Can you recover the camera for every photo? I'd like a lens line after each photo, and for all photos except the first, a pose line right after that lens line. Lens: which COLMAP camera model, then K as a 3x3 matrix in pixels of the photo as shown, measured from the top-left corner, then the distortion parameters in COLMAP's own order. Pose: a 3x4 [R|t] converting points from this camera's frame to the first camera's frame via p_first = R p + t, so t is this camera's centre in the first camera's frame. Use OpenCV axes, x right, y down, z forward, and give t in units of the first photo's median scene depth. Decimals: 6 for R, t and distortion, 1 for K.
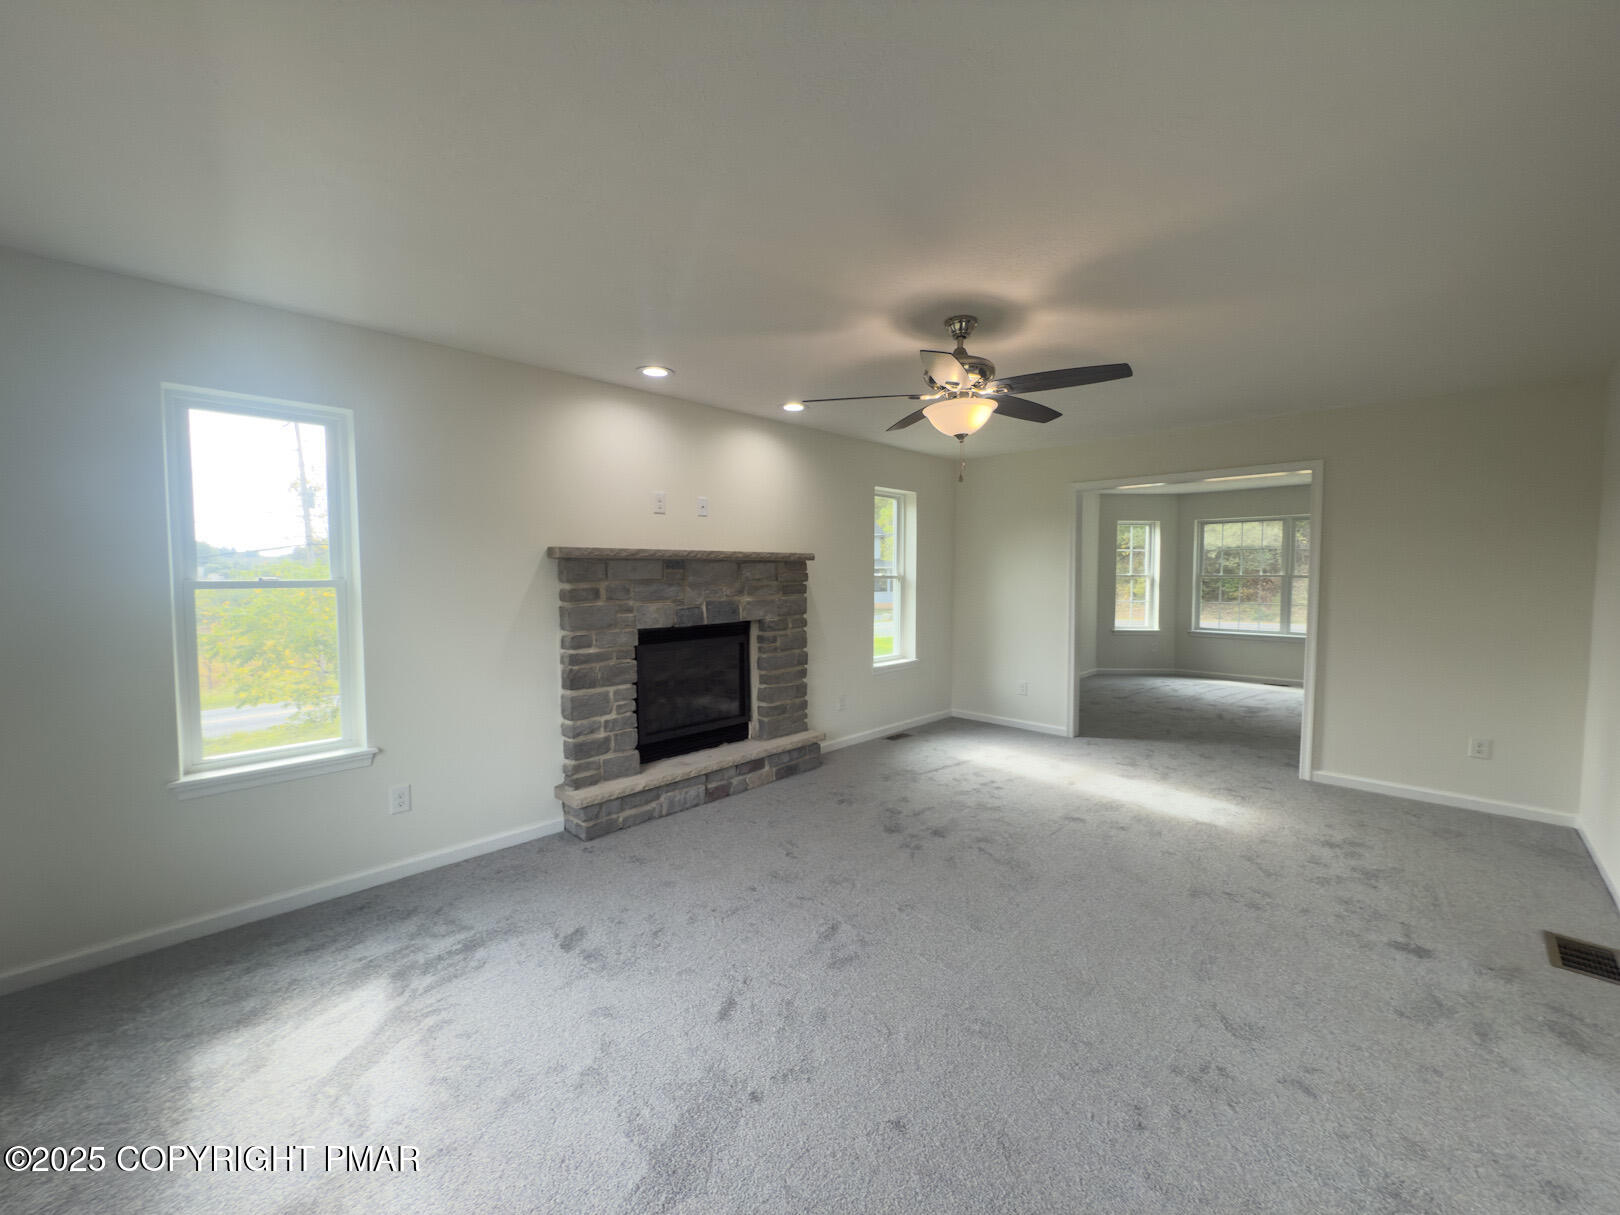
lens RADIAL K [[654.1, 0, 810.0], [0, 654.1, 607.5], [0, 0, 1]] dist [0.002459, -0.000329]
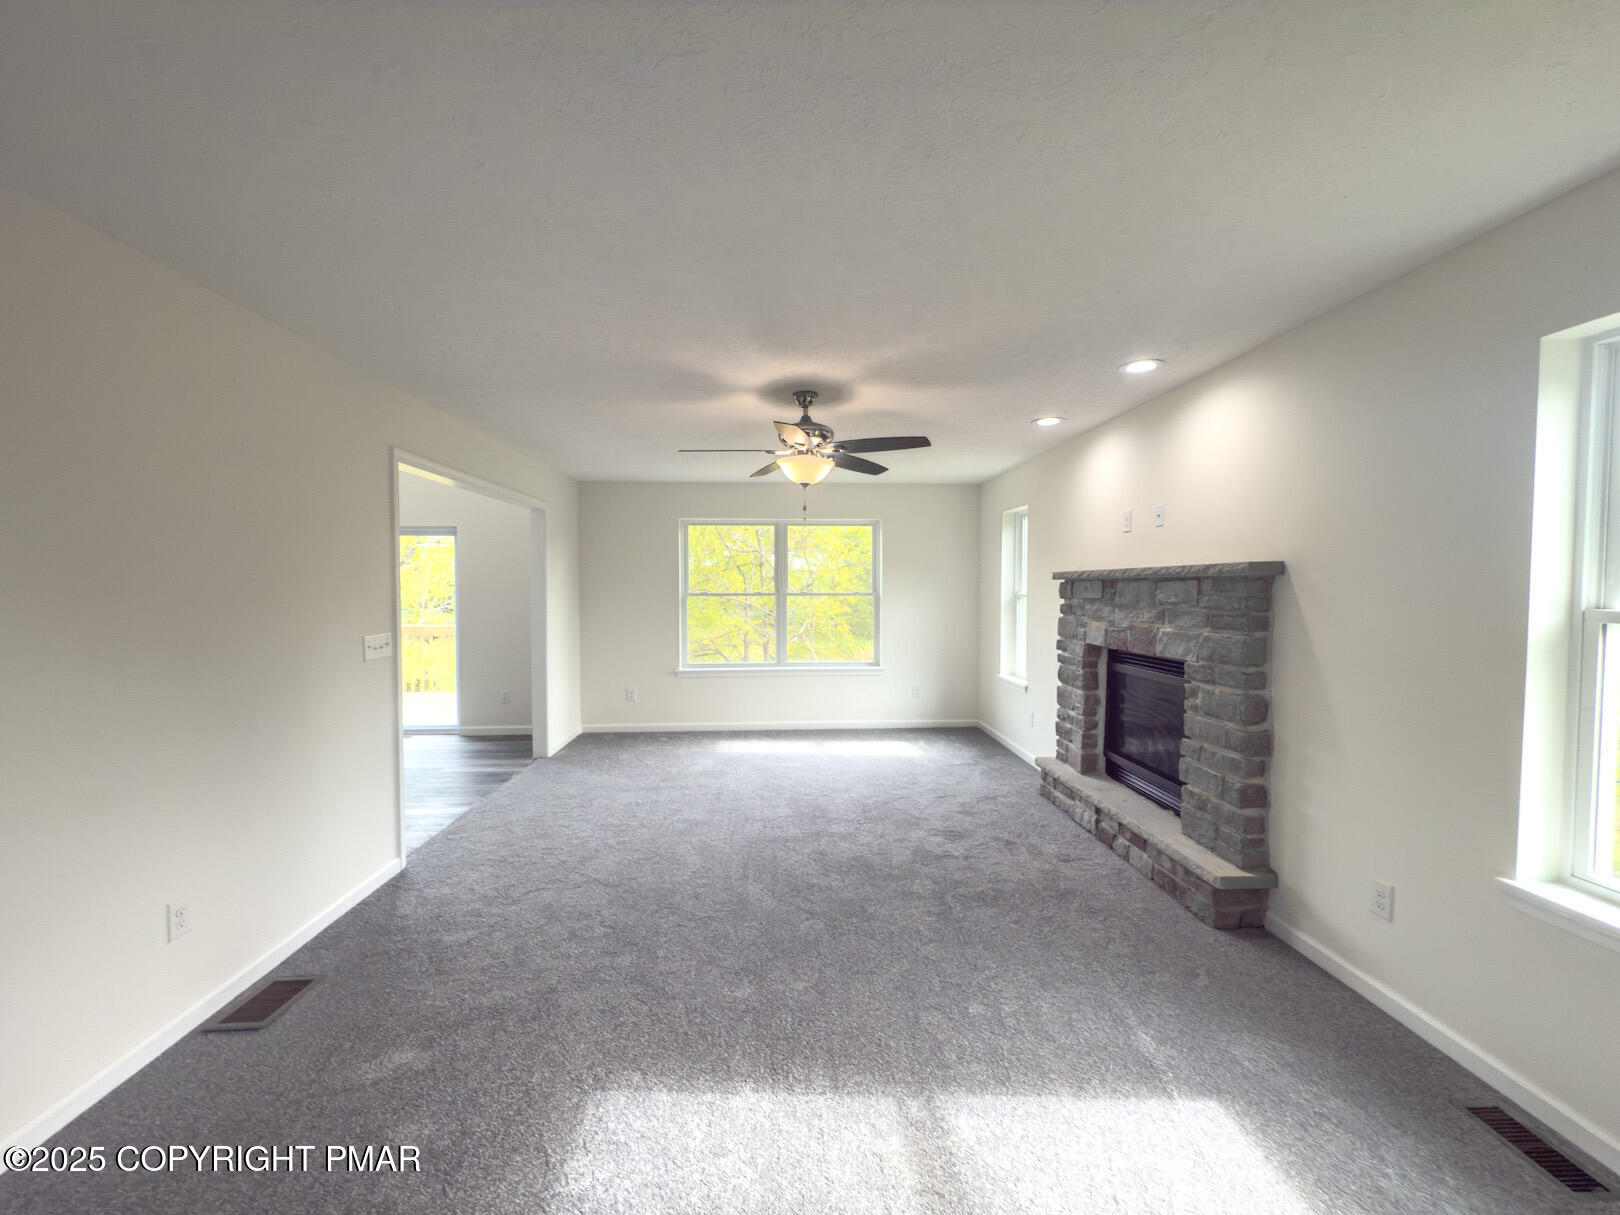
lens RADIAL K [[654.1, 0, 810.0], [0, 654.1, 607.5], [0, 0, 1]] dist [0.002459, -0.000329]
pose [[-0.679623, 0.025440, -0.733120, 0.748028], [-0.037174, 0.996920, 0.069055, -0.075301], [0.732619, 0.074185, -0.676584, 1.223407]]
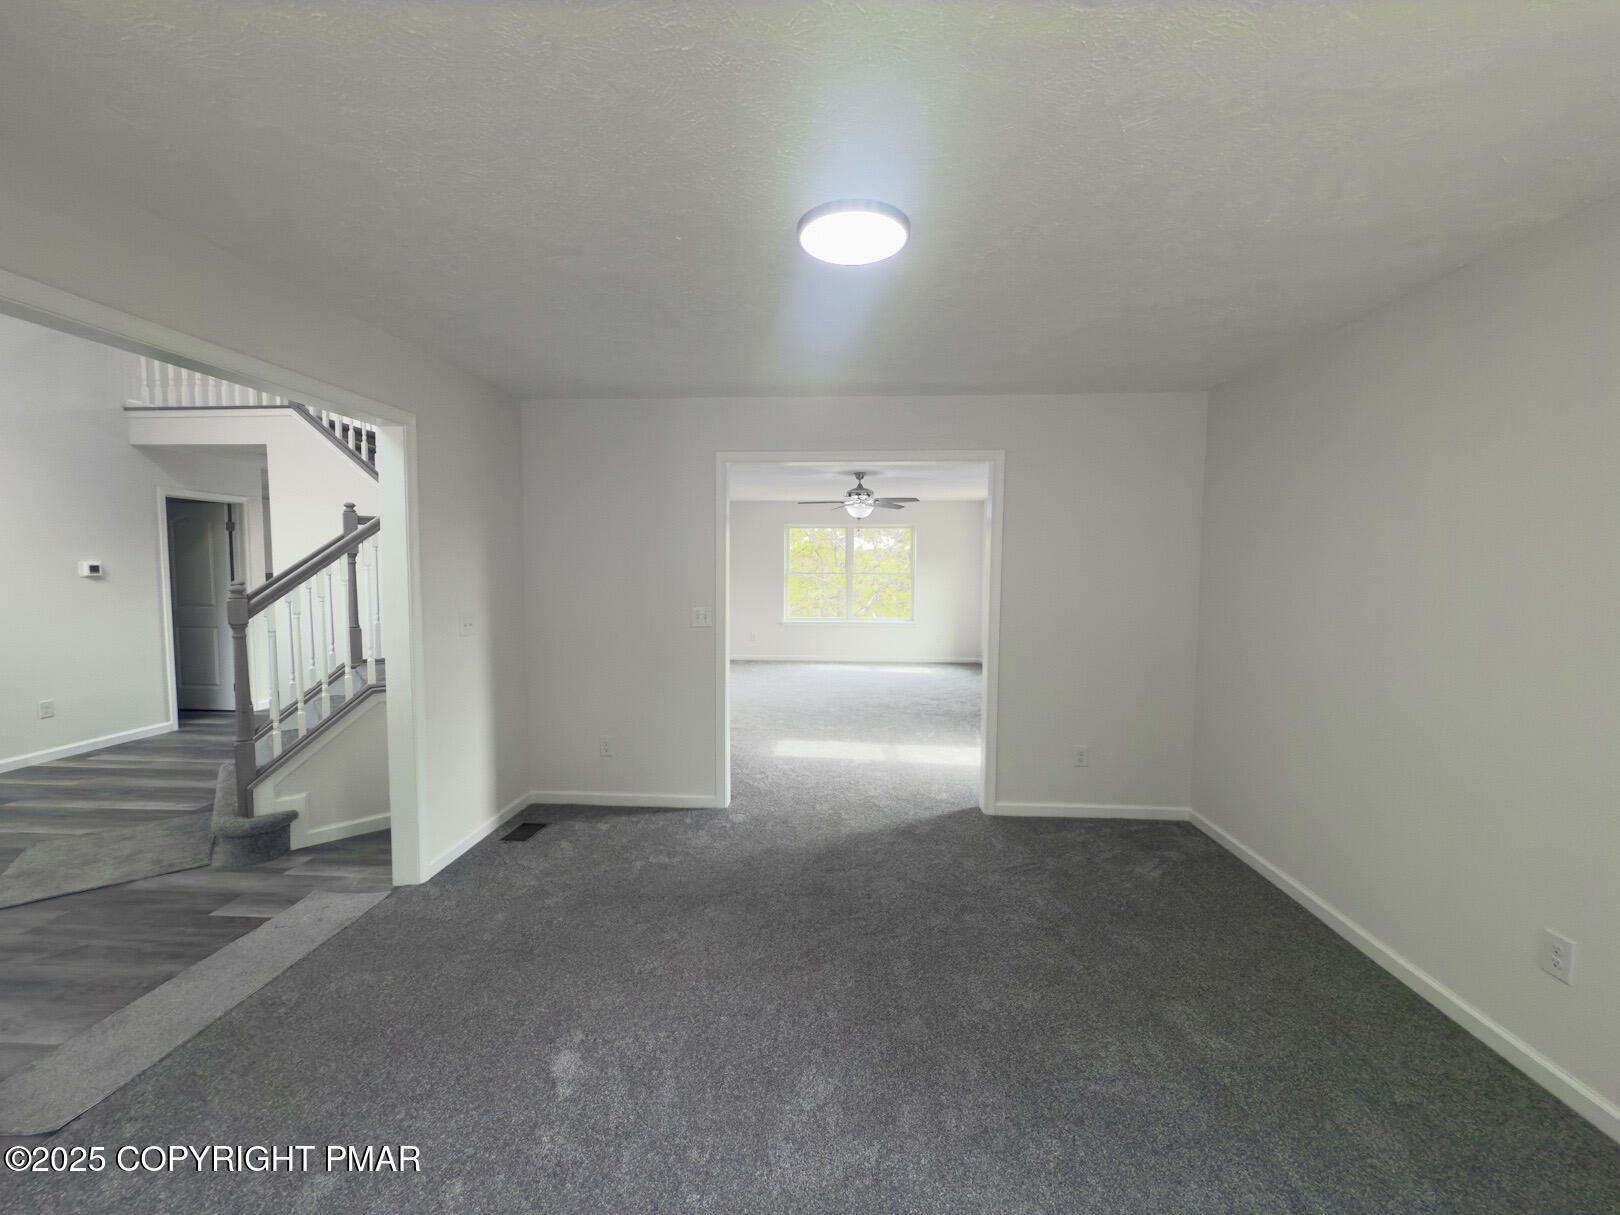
lens RADIAL K [[654.1, 0, 810.0], [0, 654.1, 607.5], [0, 0, 1]] dist [0.002459, -0.000329]
pose [[-0.759507, 0.038866, -0.649337, 1.316992], [-0.039129, 0.993676, 0.105244, -0.116280], [0.649321, 0.105342, -0.753183, 1.832811]]
